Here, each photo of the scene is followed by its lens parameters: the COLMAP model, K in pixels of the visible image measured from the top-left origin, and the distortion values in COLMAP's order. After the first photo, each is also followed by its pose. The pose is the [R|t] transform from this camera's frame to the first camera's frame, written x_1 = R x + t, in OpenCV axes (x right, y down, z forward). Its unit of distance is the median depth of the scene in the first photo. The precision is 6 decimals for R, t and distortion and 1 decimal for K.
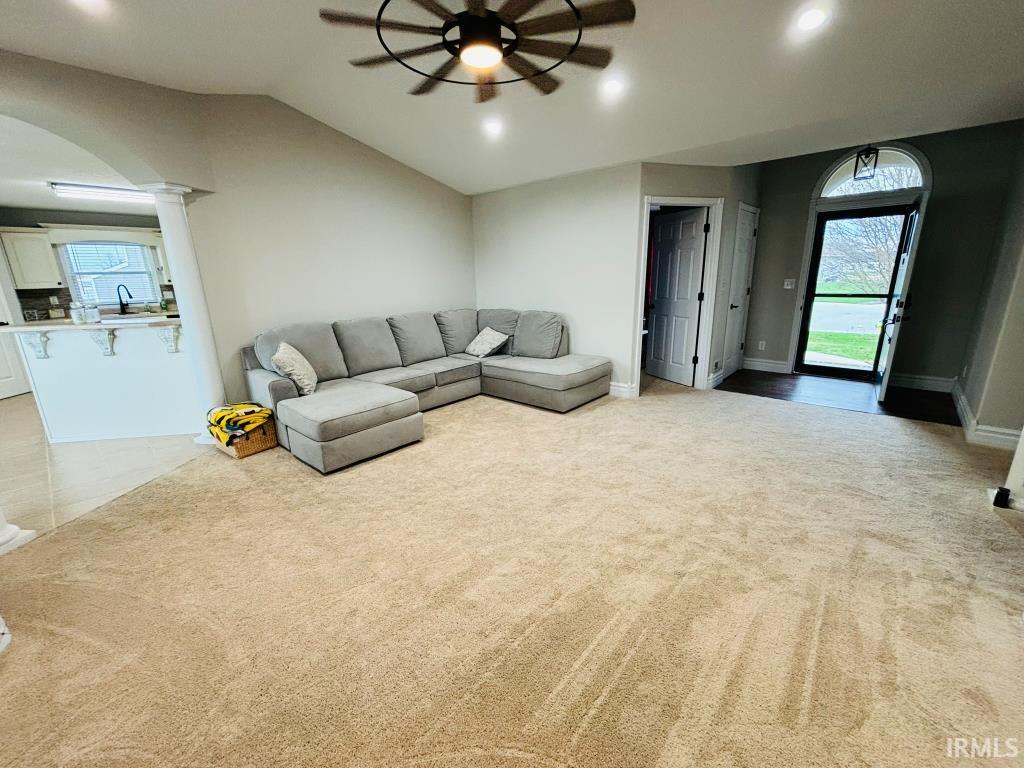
lens RADIAL K [[417.7, 0, 512.0], [0, 417.7, 384.0], [0, 0, 1]] dist [0.001081, 0.000252]
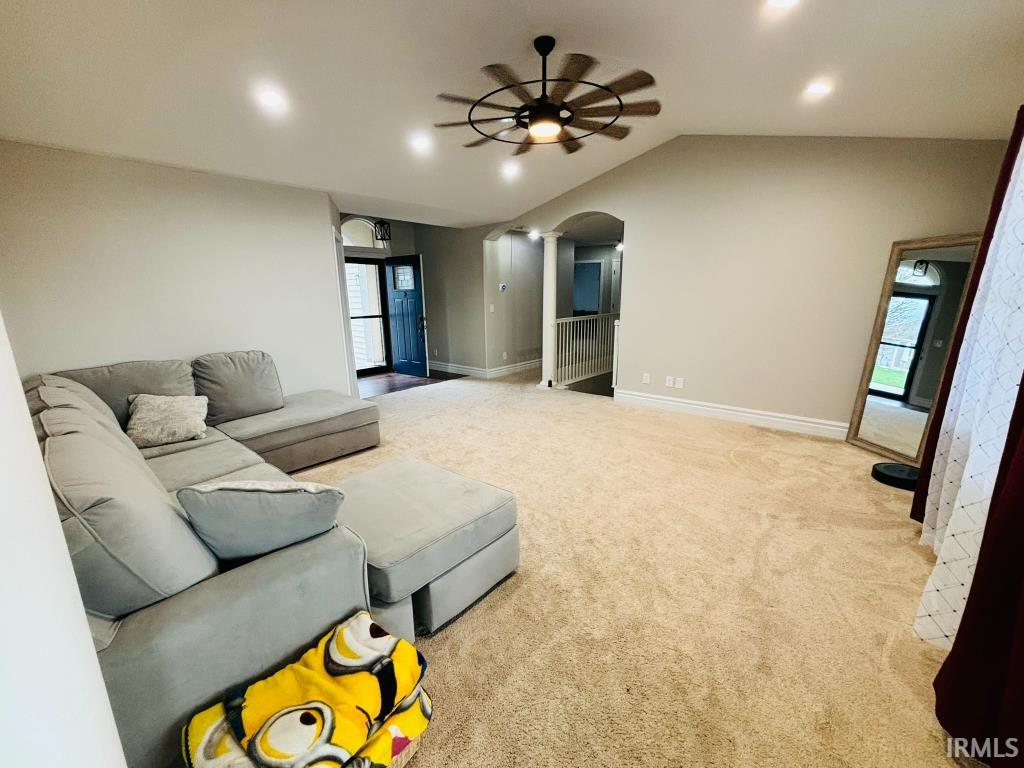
lens RADIAL K [[417.7, 0, 512.0], [0, 417.7, 384.0], [0, 0, 1]] dist [0.001081, 0.000252]
pose [[0.014089, -0.192643, 0.981168, -0.920606], [0.281493, 0.942342, 0.180978, -0.173832], [-0.959460, 0.273642, 0.067505, 0.740931]]
